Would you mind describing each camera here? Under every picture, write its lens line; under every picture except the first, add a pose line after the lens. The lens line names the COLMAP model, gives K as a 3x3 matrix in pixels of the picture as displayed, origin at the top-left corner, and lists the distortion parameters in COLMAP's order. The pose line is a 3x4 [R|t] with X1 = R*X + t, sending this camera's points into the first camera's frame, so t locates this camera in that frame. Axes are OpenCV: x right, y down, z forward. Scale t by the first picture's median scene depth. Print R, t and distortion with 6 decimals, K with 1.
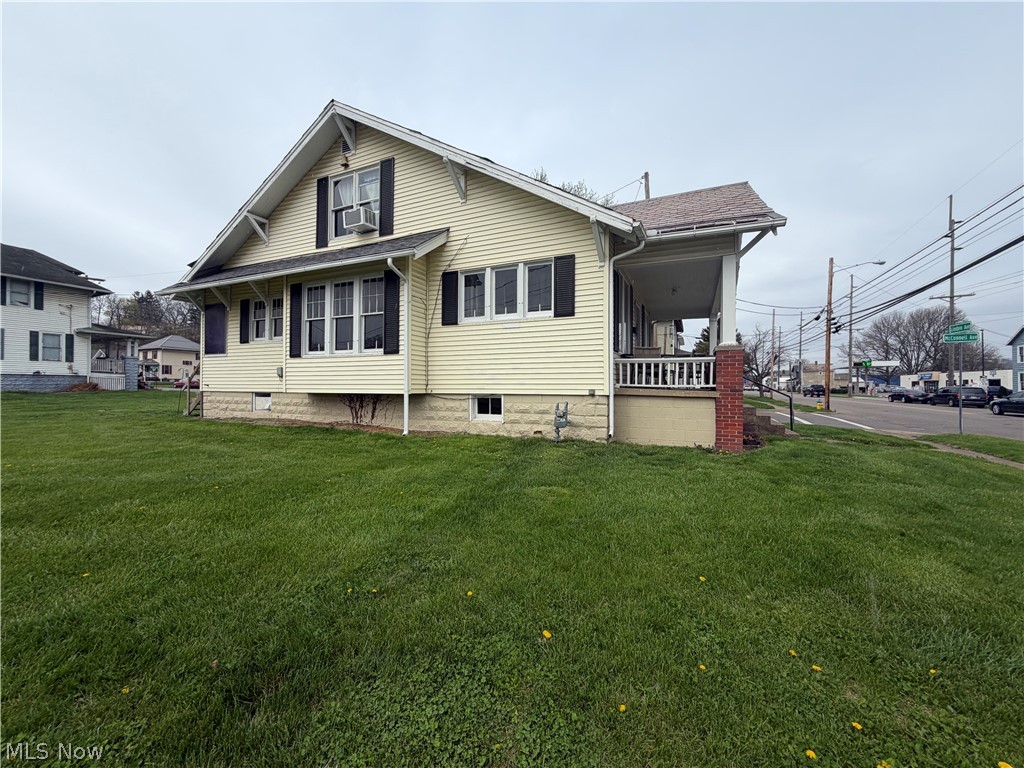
lens RADIAL K [[407.3, 0, 512.6], [0, 407.3, 385.2], [0, 0, 1]] dist [-0.000322, -0.000347]
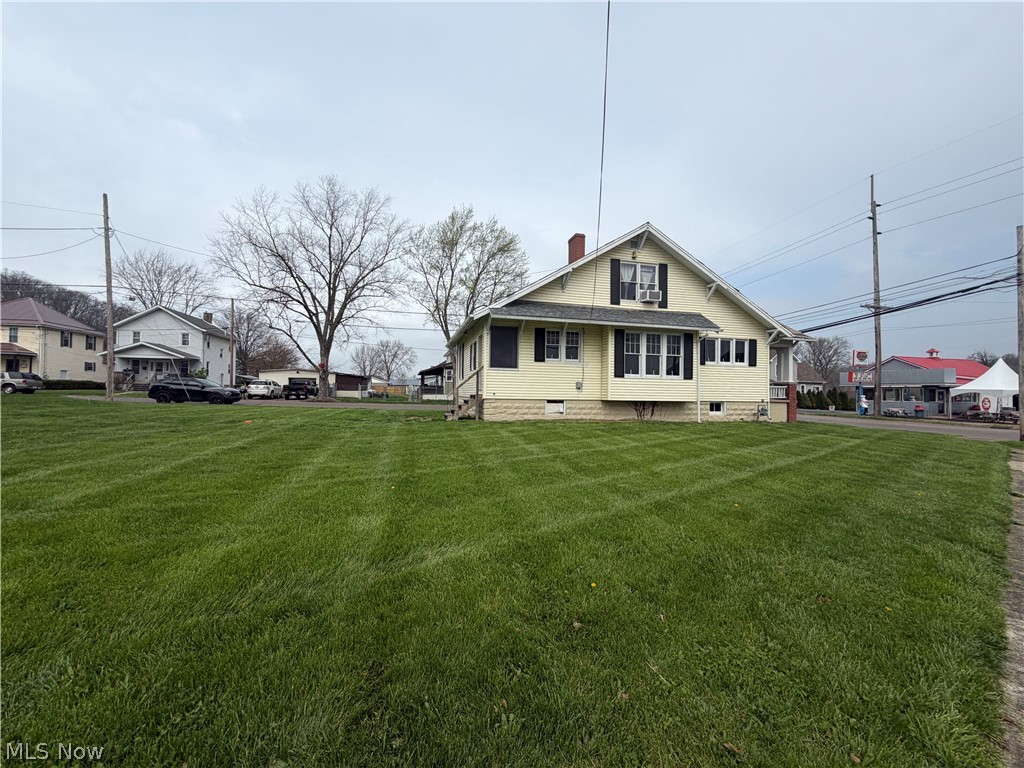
lens RADIAL K [[407.3, 0, 511.2], [0, 407.3, 387.1], [0, 0, 1]] dist [-0.000322, -0.000347]
pose [[0.785729, 0.021479, 0.618198, -1.859622], [-0.013990, 0.999758, -0.016955, 0.000651], [-0.618413, 0.004674, 0.785839, 0.051607]]
